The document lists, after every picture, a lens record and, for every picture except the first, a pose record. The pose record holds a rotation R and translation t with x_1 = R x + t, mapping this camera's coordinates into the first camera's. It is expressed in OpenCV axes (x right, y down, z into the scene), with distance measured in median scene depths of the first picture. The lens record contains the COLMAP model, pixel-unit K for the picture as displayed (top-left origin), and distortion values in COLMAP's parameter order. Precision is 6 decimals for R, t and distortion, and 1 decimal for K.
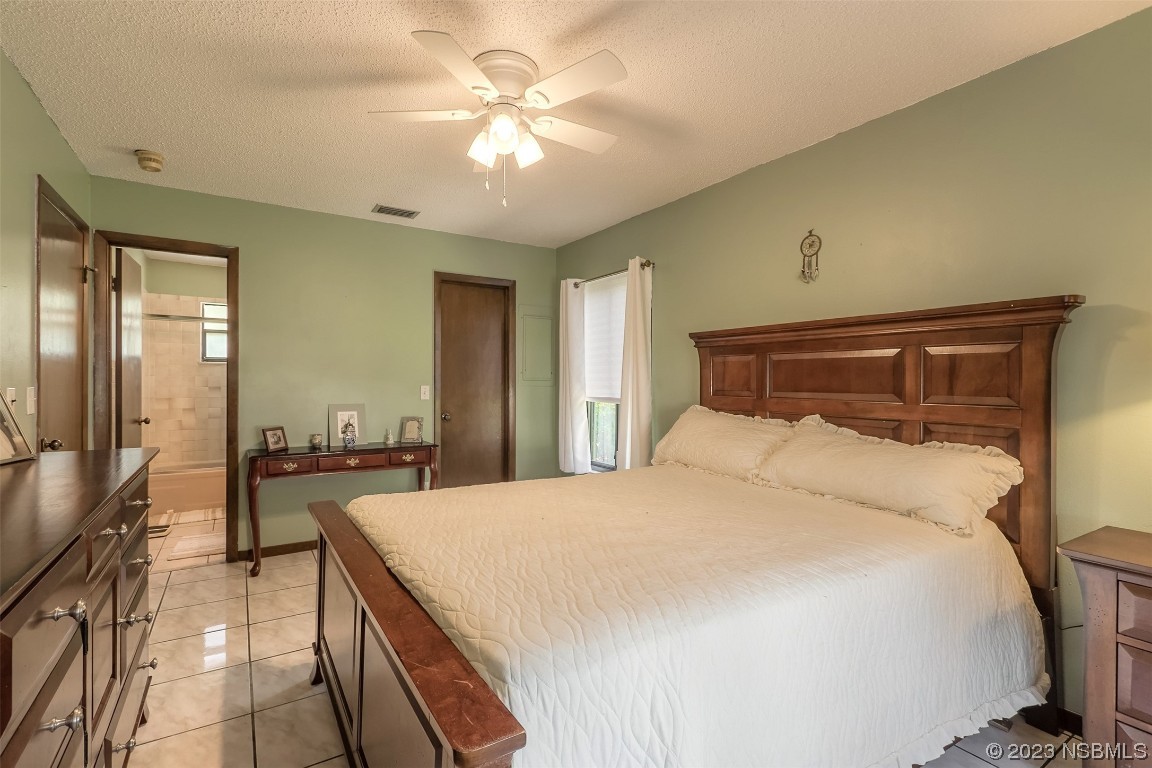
lens RADIAL K [[521.1, 0, 558.2], [0, 521.1, 383.6], [0, 0, 1]] dist [0.002869, -0.000420]
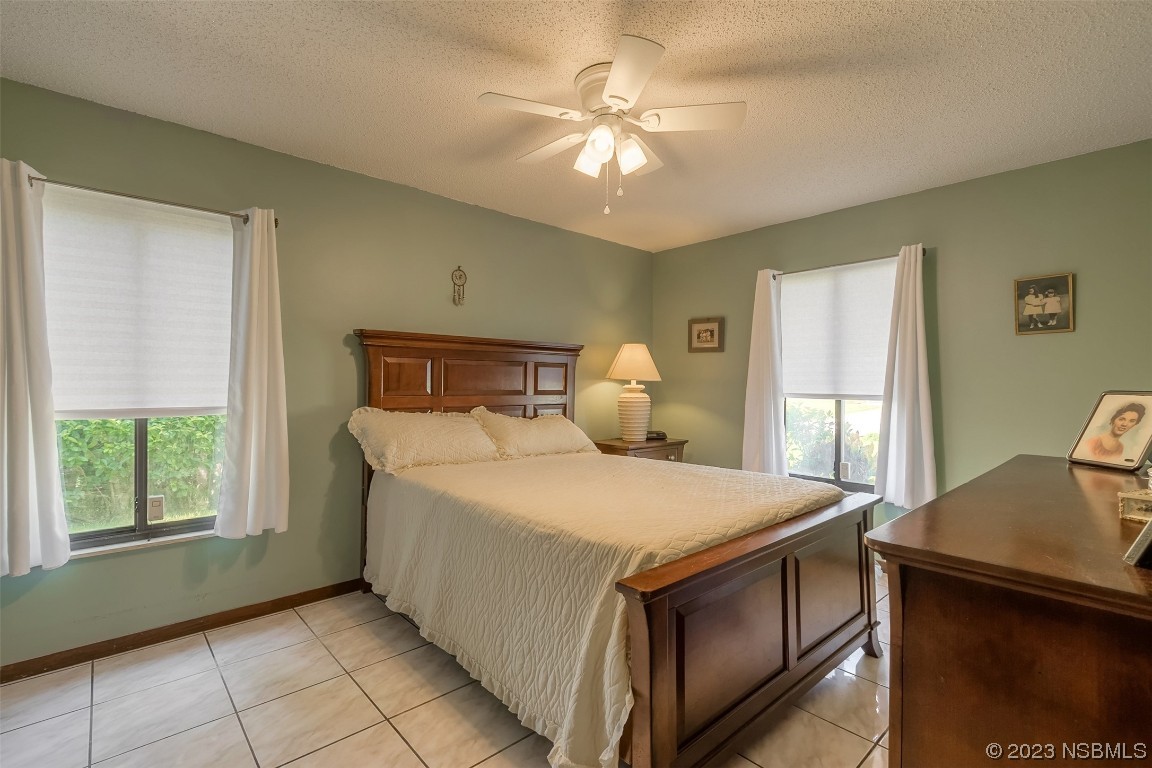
lens RADIAL K [[521.1, 0, 558.2], [0, 521.1, 383.6], [0, 0, 1]] dist [0.002869, -0.000420]
pose [[-0.160510, -0.005135, 0.987021, -0.841950], [-0.000283, 0.999987, 0.005157, -0.006591], [-0.987034, 0.000548, -0.160509, 0.961890]]
